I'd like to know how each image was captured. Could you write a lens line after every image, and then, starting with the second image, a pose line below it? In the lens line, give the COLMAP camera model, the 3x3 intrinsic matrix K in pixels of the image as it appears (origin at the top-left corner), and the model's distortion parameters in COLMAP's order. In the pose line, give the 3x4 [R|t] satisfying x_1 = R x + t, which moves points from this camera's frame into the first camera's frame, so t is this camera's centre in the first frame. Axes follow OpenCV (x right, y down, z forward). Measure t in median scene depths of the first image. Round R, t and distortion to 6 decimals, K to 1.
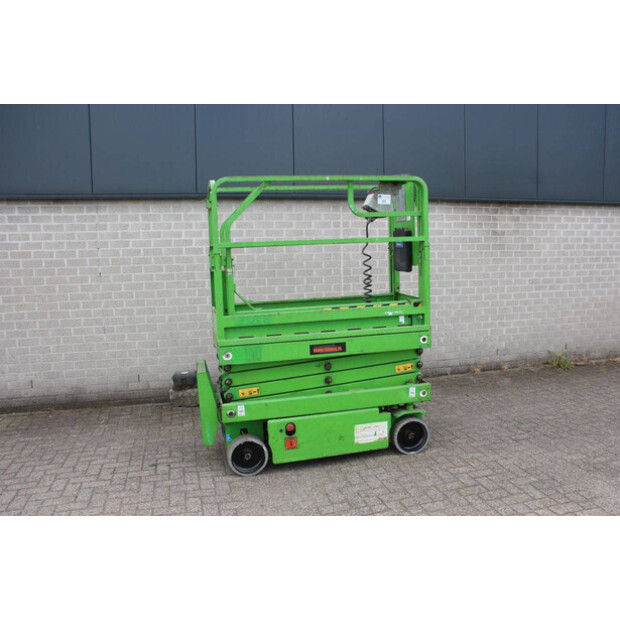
lens RADIAL K [[527.8, 0, 310.0], [0, 527.8, 310.0], [0, 0, 1]] dist [-0.168325, 0.156944]
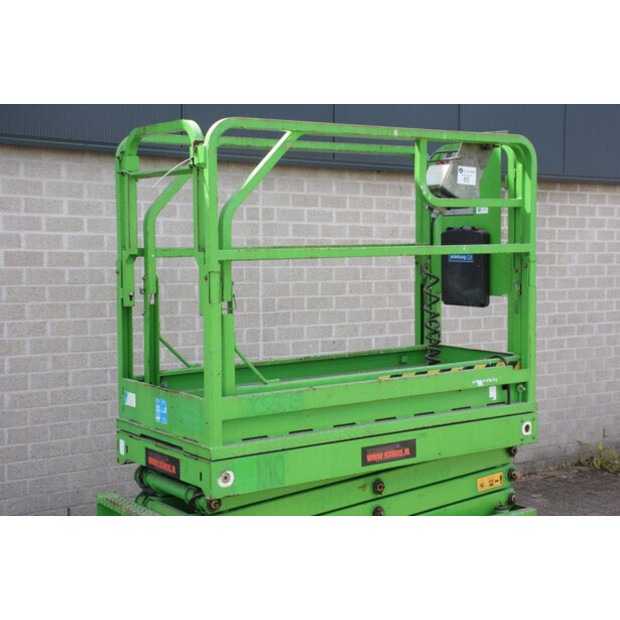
lens RADIAL K [[1037.3, 0, 310.0], [0, 1037.3, 310.0], [0, 0, 1]] dist [0.148989, 0.120264]
pose [[0.925222, -0.000668, 0.379426, -0.418486], [0.023758, 0.998138, -0.056176, -0.012330], [-0.378682, 0.060989, 0.923515, 0.053661]]
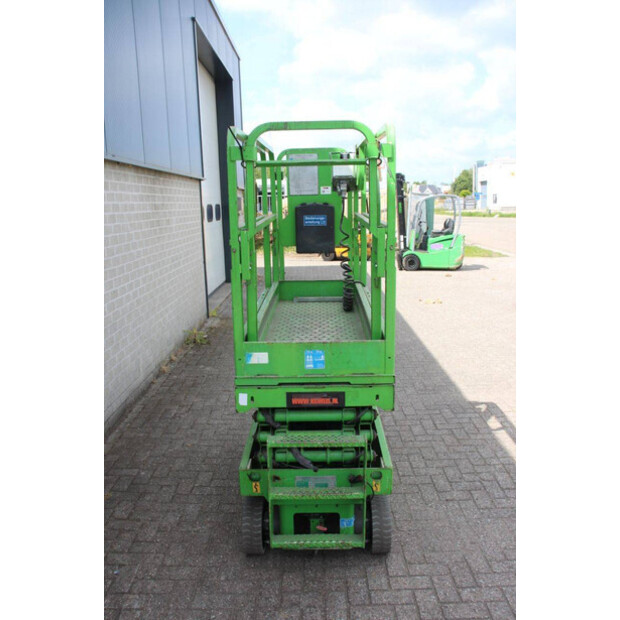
lens RADIAL K [[567.4, 0, 310.0], [0, 567.4, 310.0], [0, 0, 1]] dist [-0.146184, 0.159791]
pose [[0.245901, -0.169880, 0.954292, -0.789758], [0.133605, 0.981065, 0.140218, -0.123508], [-0.960043, 0.093018, 0.263942, 0.827263]]
